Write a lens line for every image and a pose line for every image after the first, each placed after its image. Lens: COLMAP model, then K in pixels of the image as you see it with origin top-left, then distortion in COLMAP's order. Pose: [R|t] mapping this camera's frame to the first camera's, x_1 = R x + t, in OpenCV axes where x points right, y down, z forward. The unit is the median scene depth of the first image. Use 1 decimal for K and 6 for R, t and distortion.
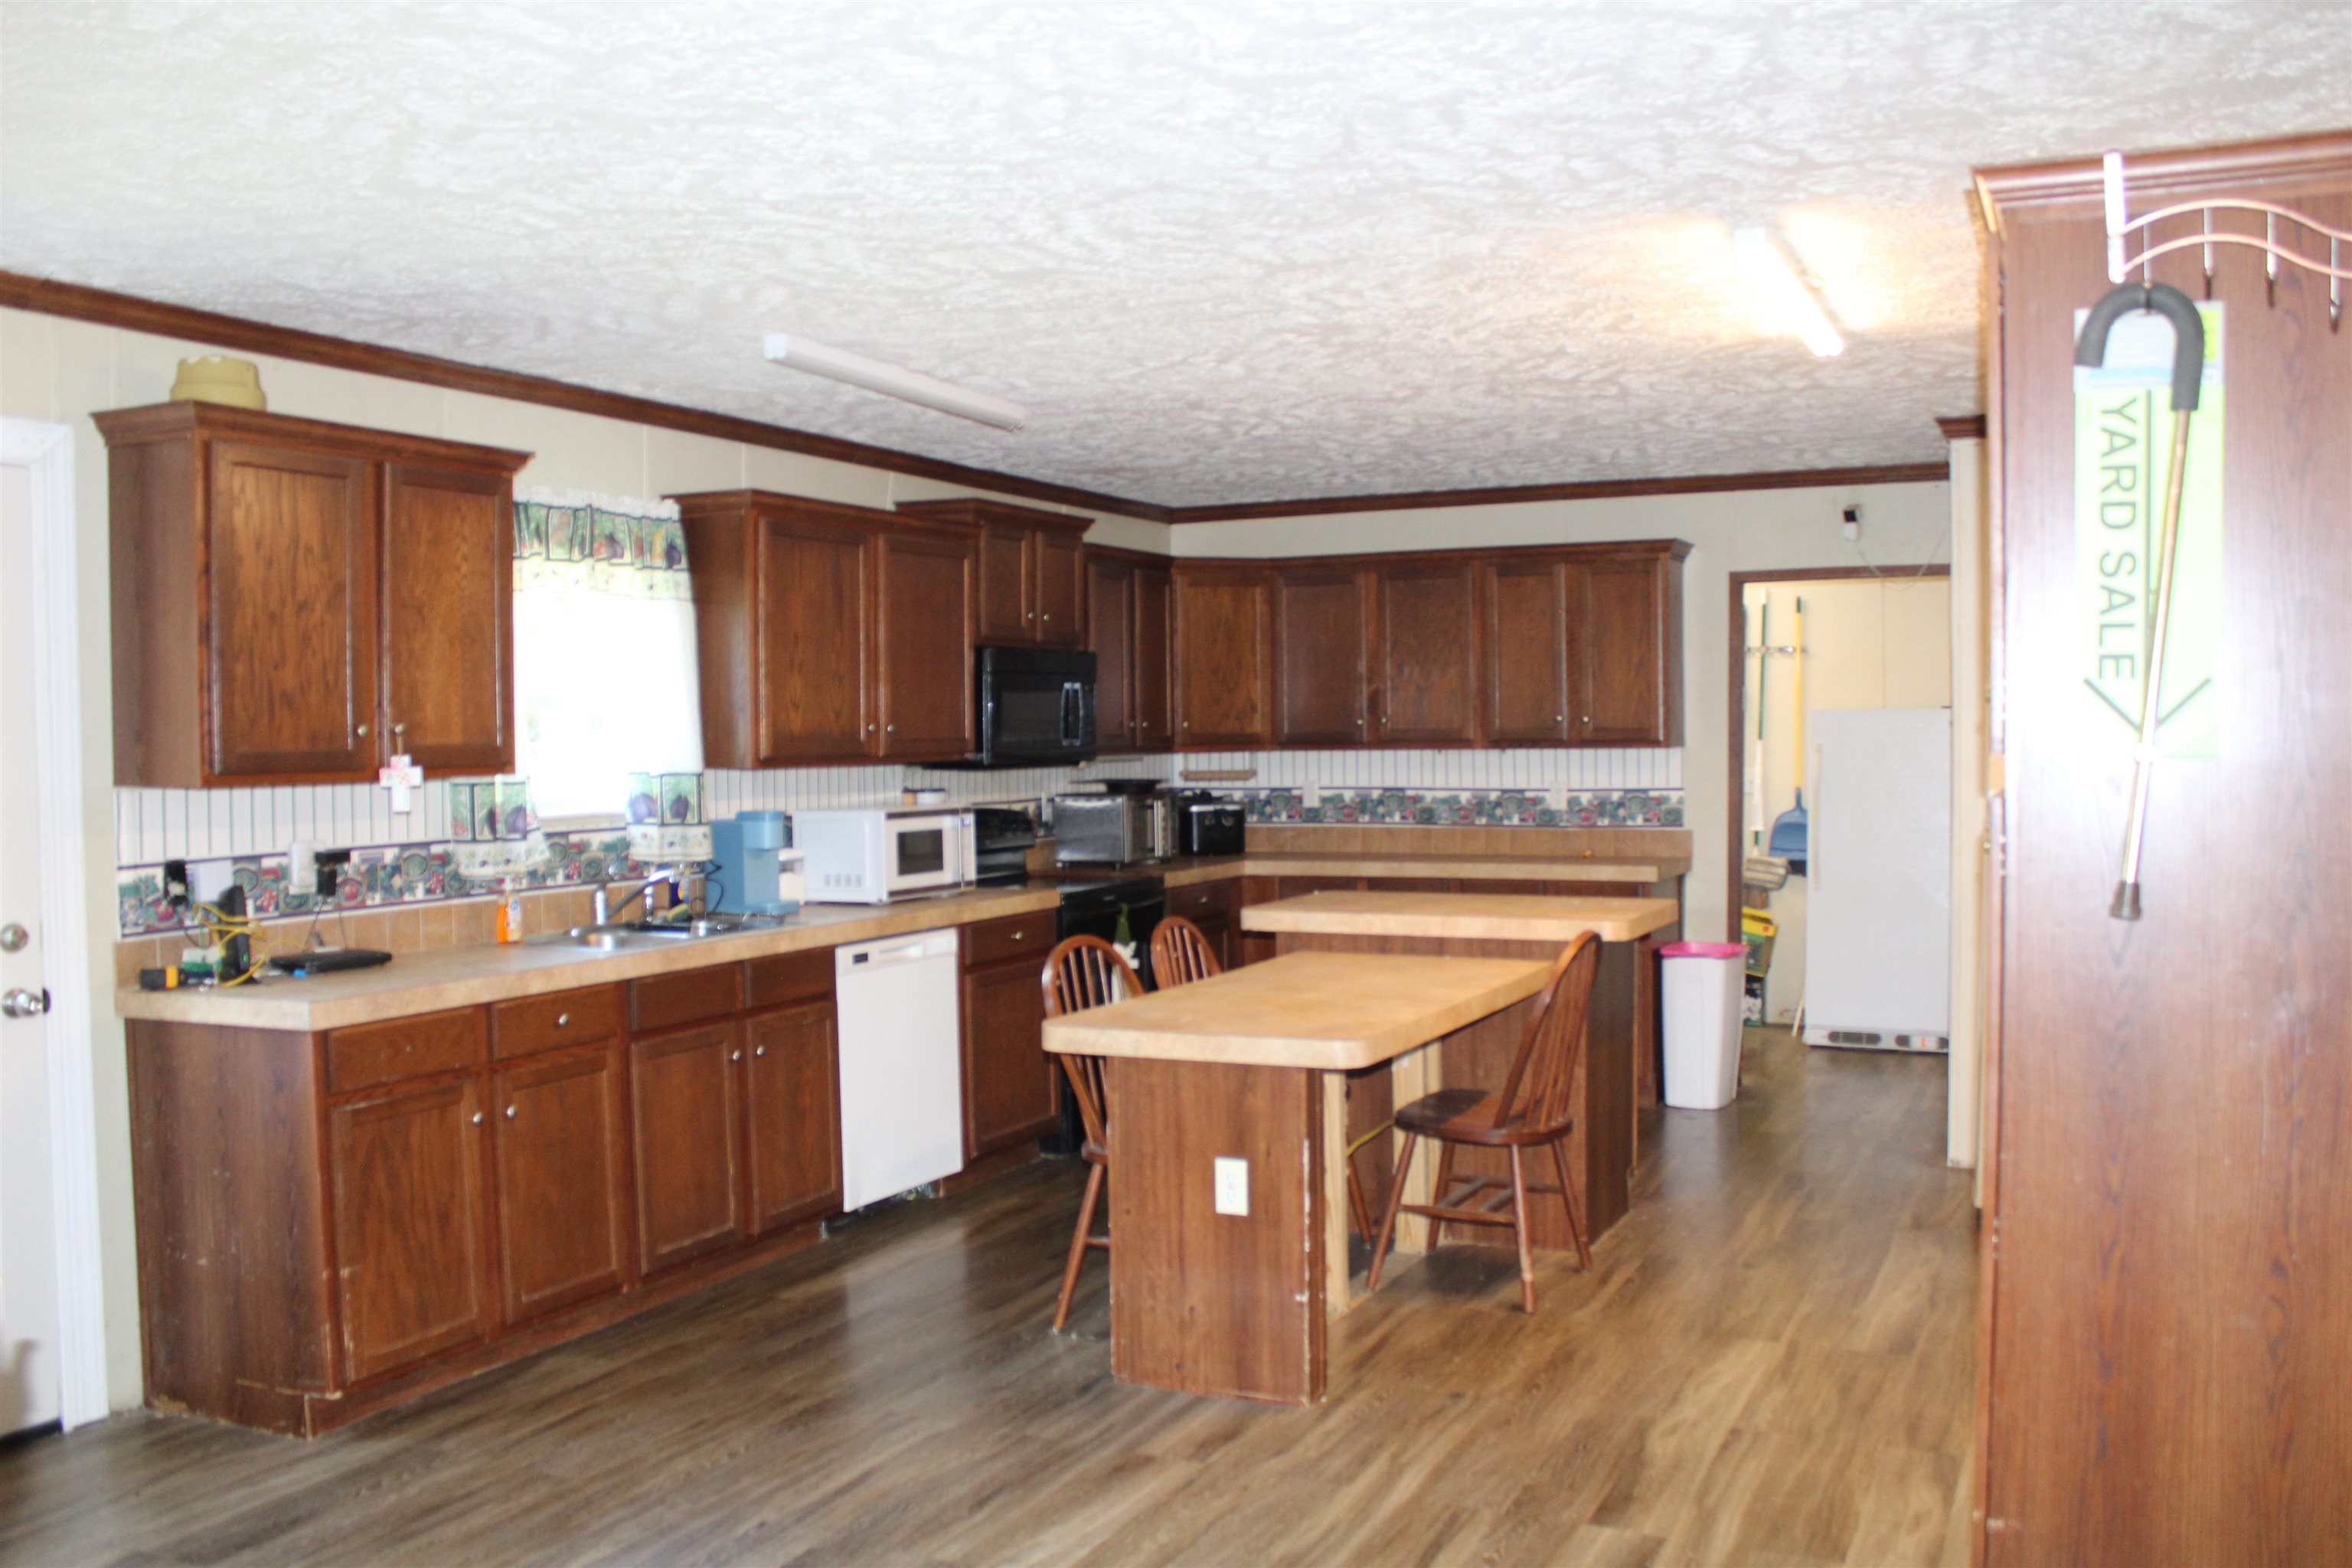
lens RADIAL K [[1977.9, 0, 1176.0], [0, 1977.9, 784.0], [0, 0, 1]] dist [-0.168408, 0.155115]
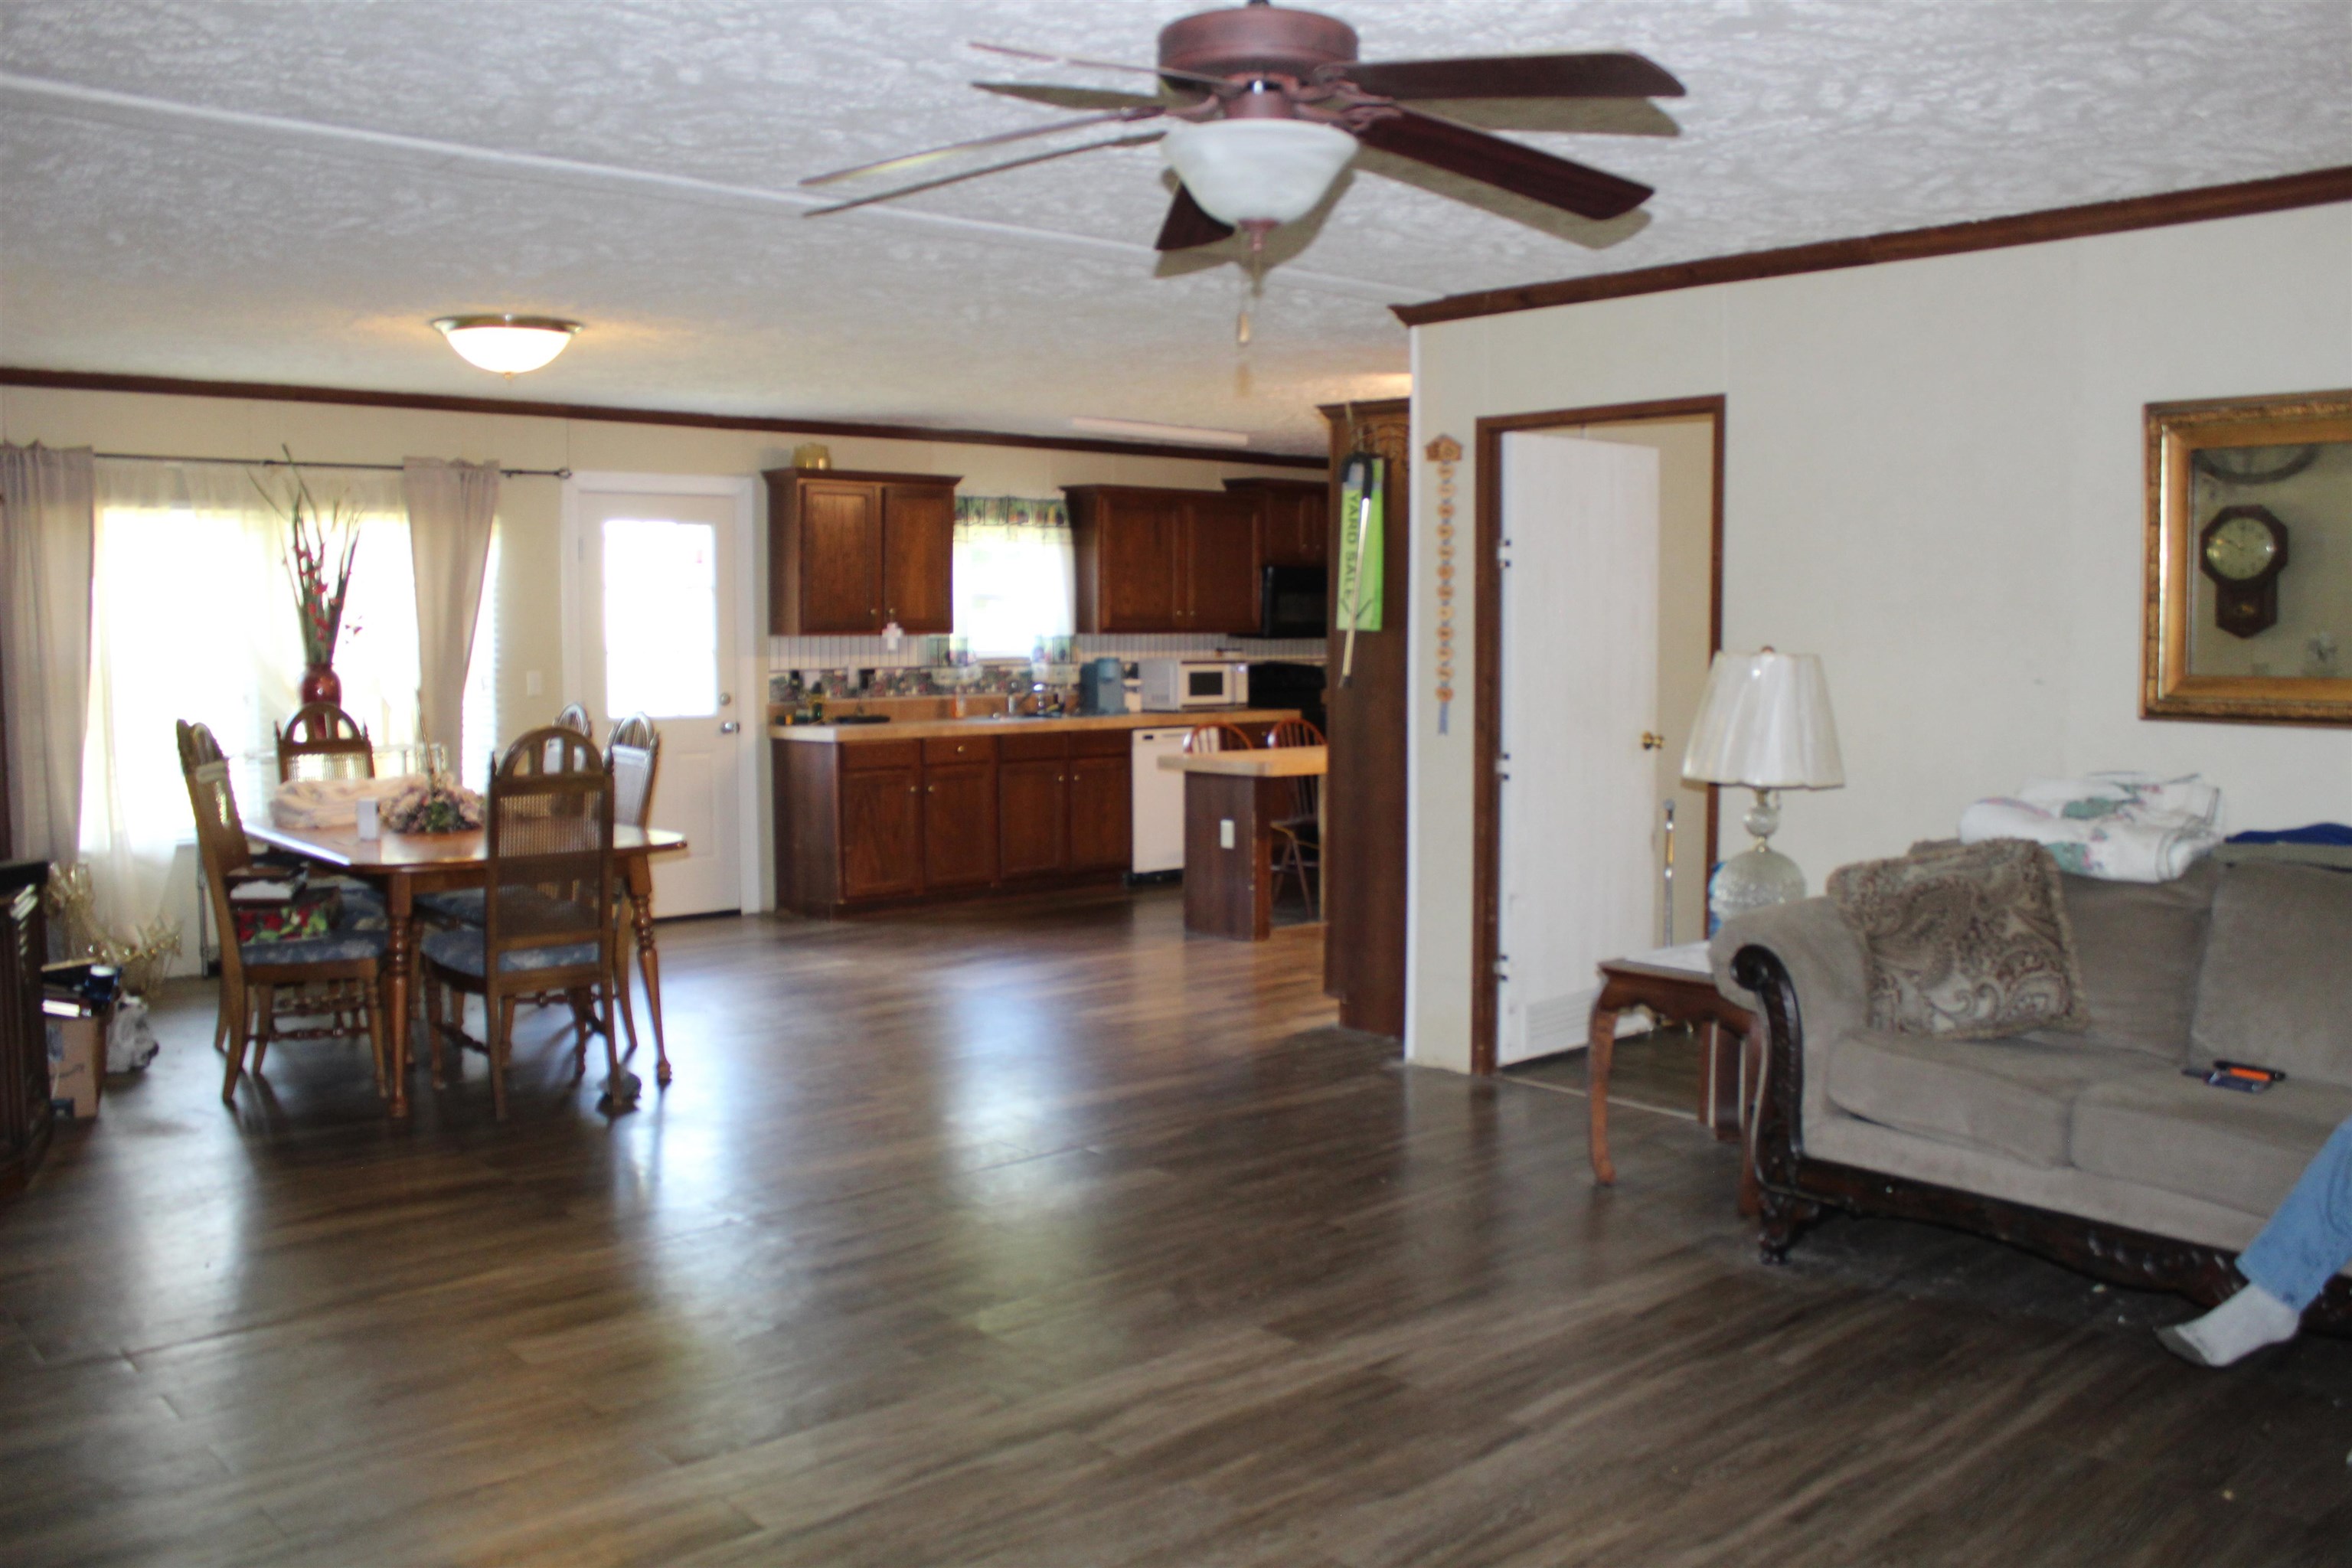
lens RADIAL K [[1977.9, 0, 1176.0], [0, 1977.9, 784.0], [0, 0, 1]] dist [-0.168408, 0.155115]
pose [[0.923496, 0.044191, -0.381055, 0.683116], [-0.021889, 0.997795, 0.062664, 0.017765], [0.382984, -0.049529, 0.922426, -0.846707]]
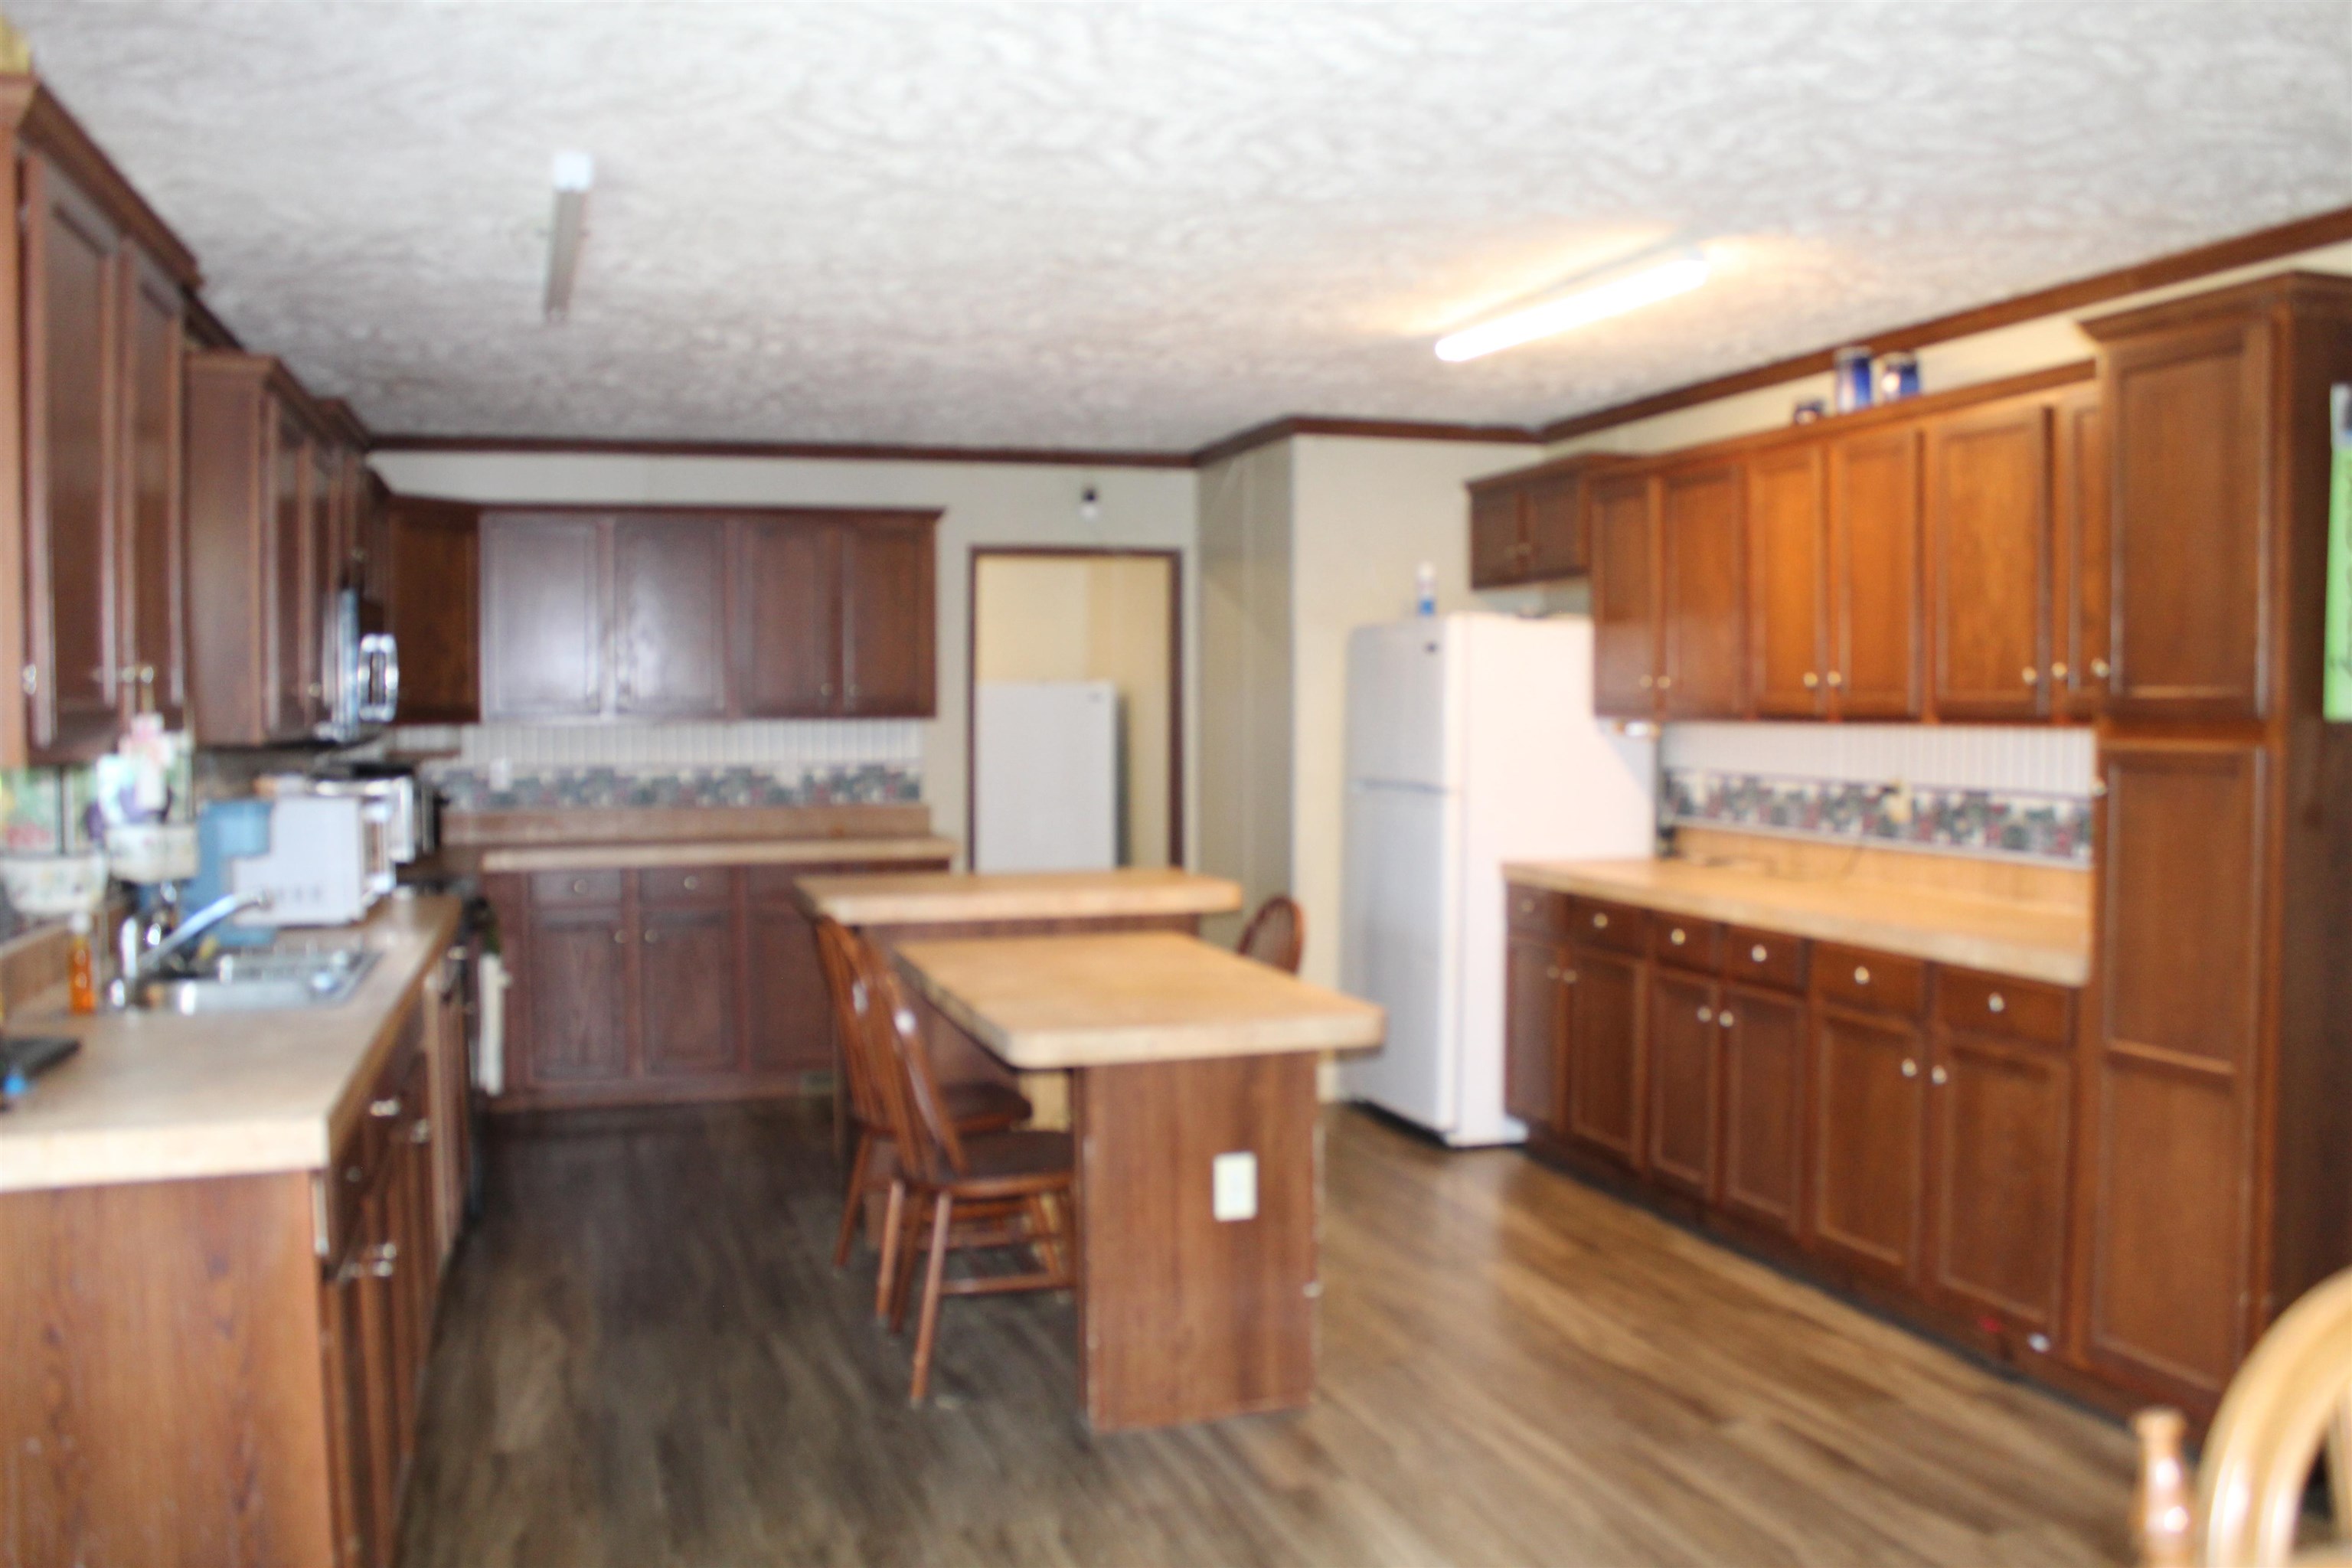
lens RADIAL K [[1977.9, 0, 1176.0], [0, 1977.9, 784.0], [0, 0, 1]] dist [-0.168408, 0.155115]
pose [[0.729925, -0.019621, 0.683246, -0.537958], [0.014549, 0.999807, 0.013169, 0.003452], [-0.683373, 0.000328, 0.730070, 0.304130]]
